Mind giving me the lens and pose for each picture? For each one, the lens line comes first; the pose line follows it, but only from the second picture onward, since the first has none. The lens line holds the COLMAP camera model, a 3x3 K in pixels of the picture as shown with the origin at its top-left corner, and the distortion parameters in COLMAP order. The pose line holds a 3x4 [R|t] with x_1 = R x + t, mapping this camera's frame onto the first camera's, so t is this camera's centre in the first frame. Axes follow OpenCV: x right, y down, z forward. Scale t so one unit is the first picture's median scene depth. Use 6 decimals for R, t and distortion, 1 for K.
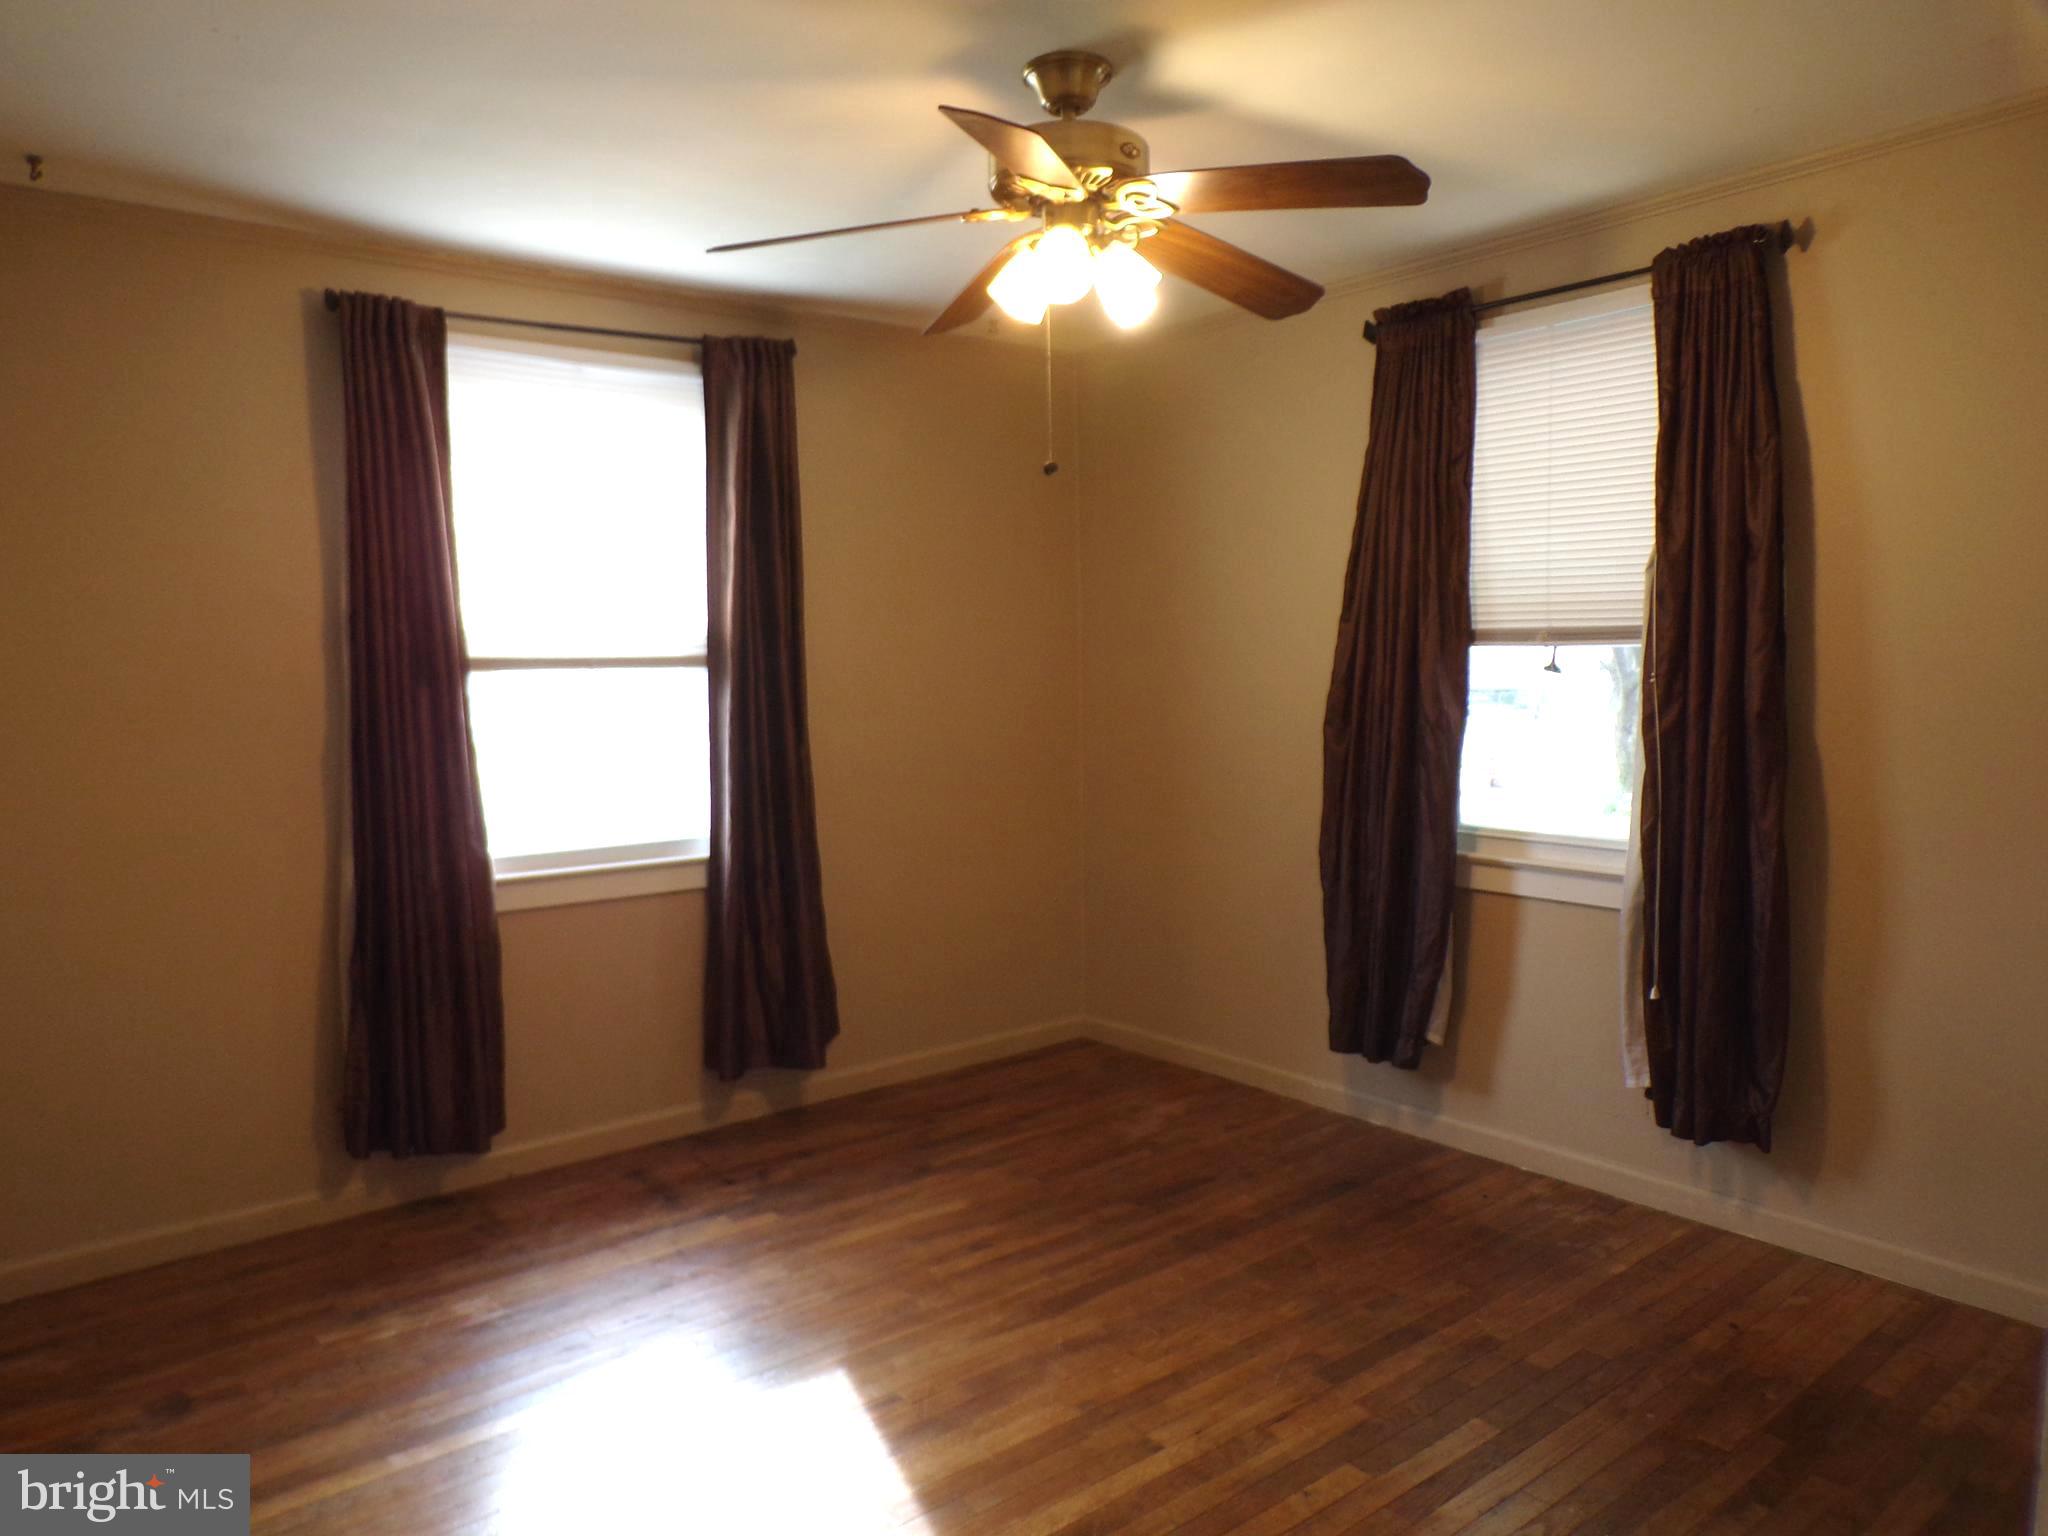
lens RADIAL K [[1401.1, 0, 978.0], [0, 1401.1, 770.6], [0, 0, 1]] dist [-0.014977, 0.021211]
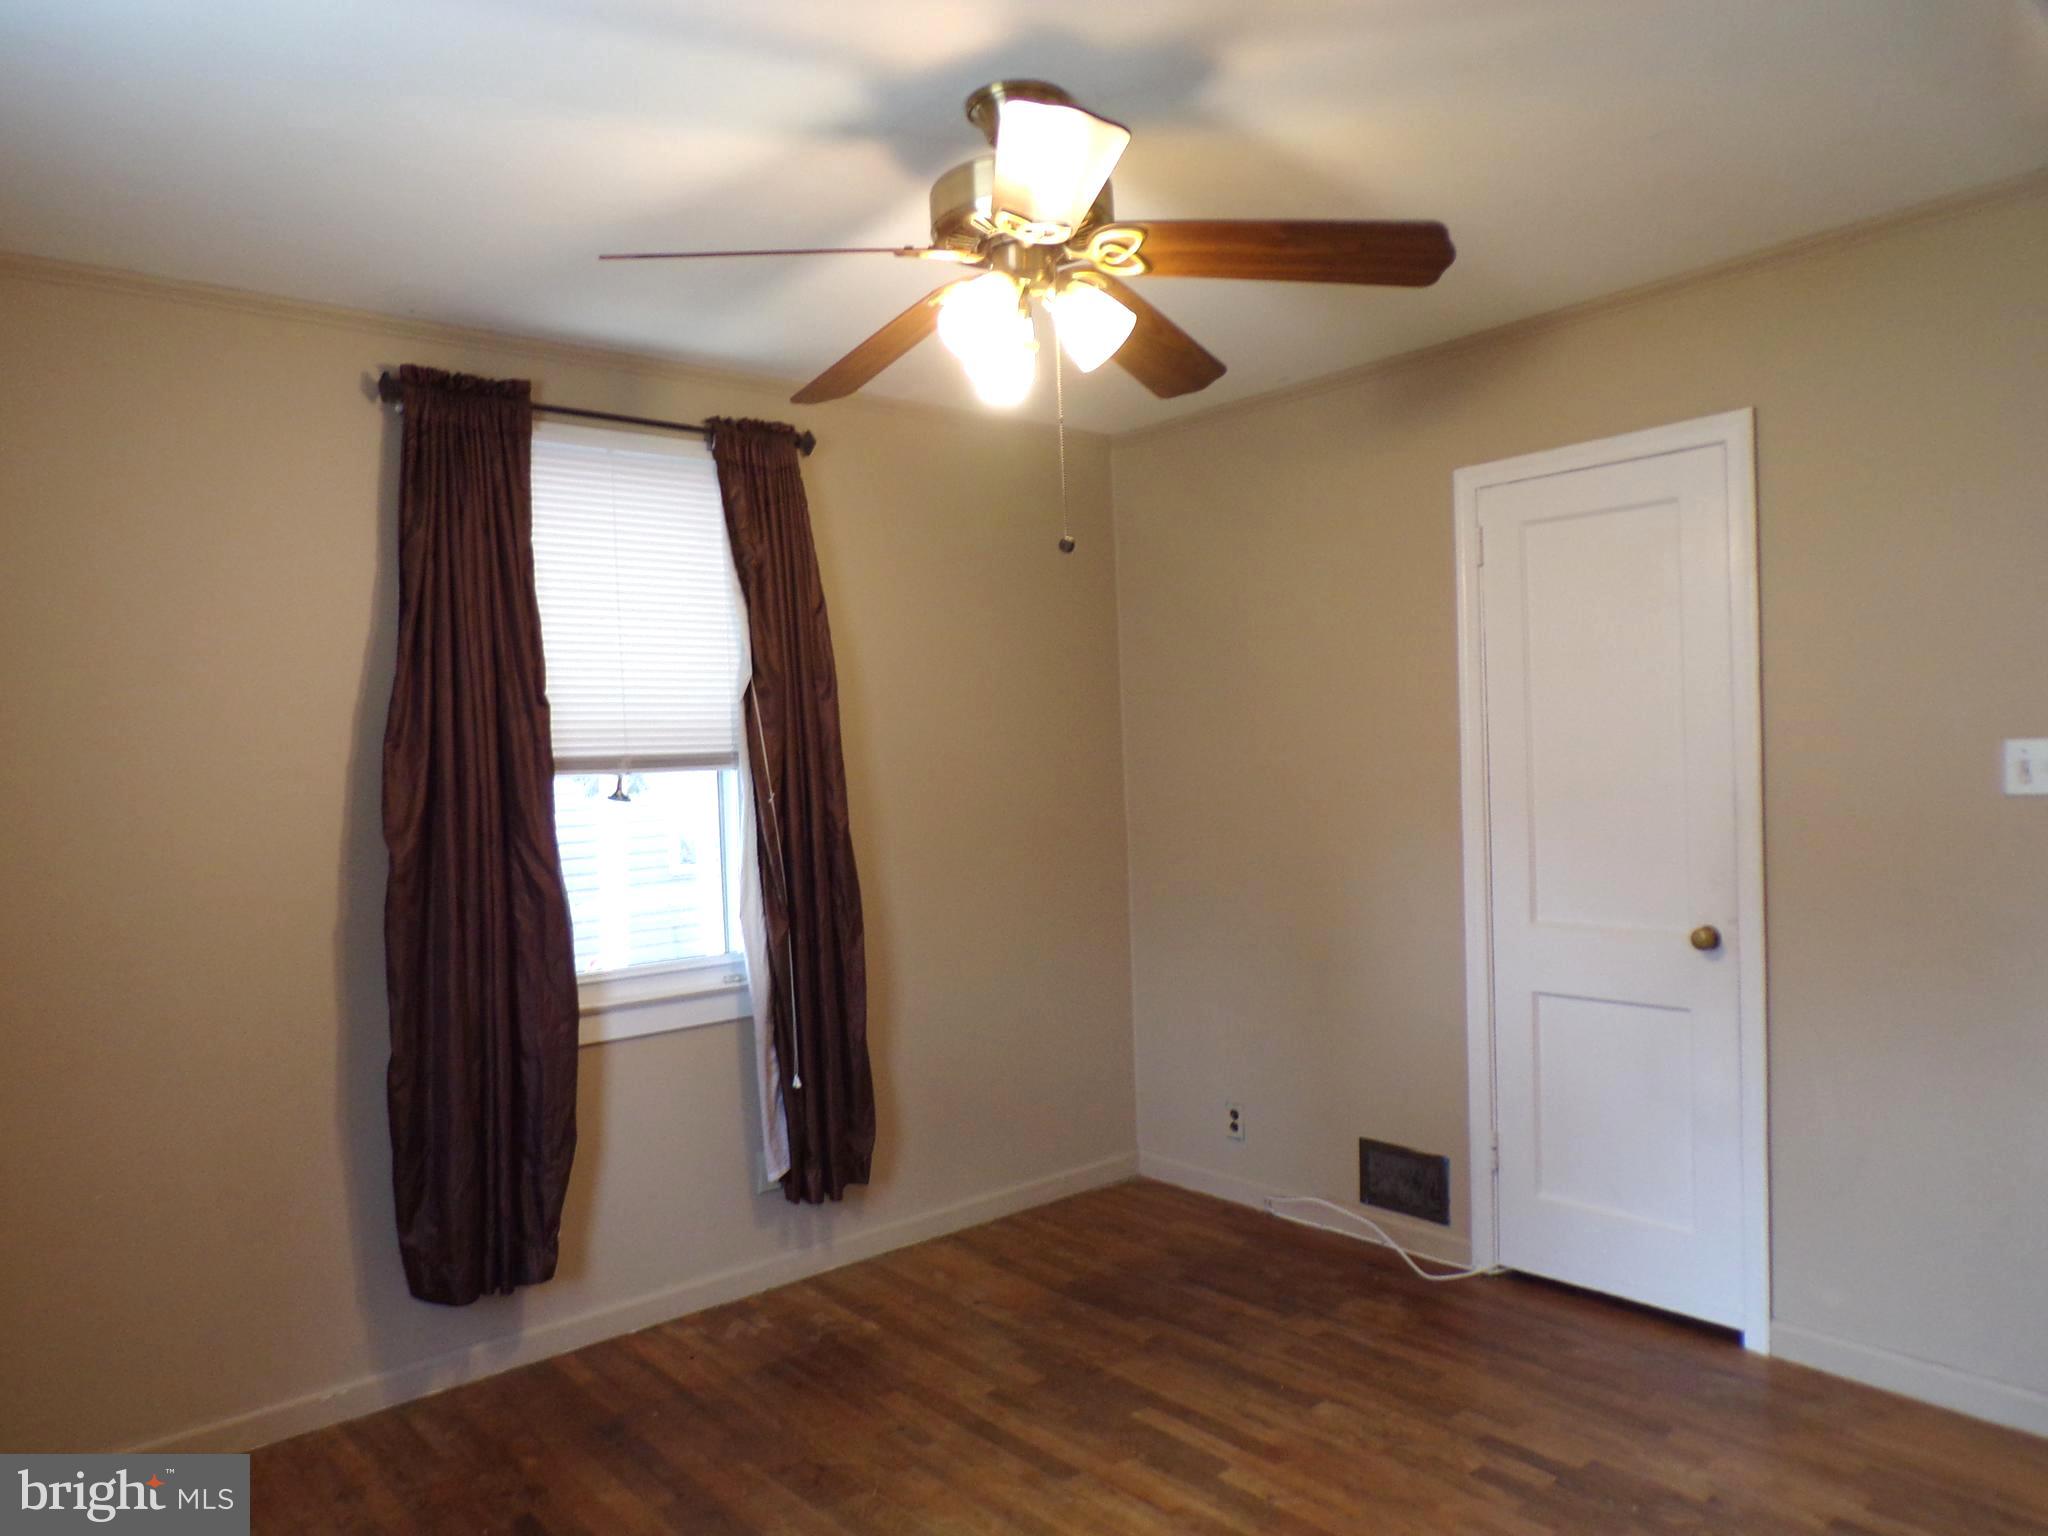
lens RADIAL K [[1401.1, 0, 1022.7], [0, 1401.1, 773.3], [0, 0, 1]] dist [-0.014977, 0.021211]
pose [[-0.033783, 0.001957, 0.999427, -0.601964], [0.121773, 0.992556, 0.002172, -0.060709], [-0.991983, 0.121776, -0.033769, 0.792645]]
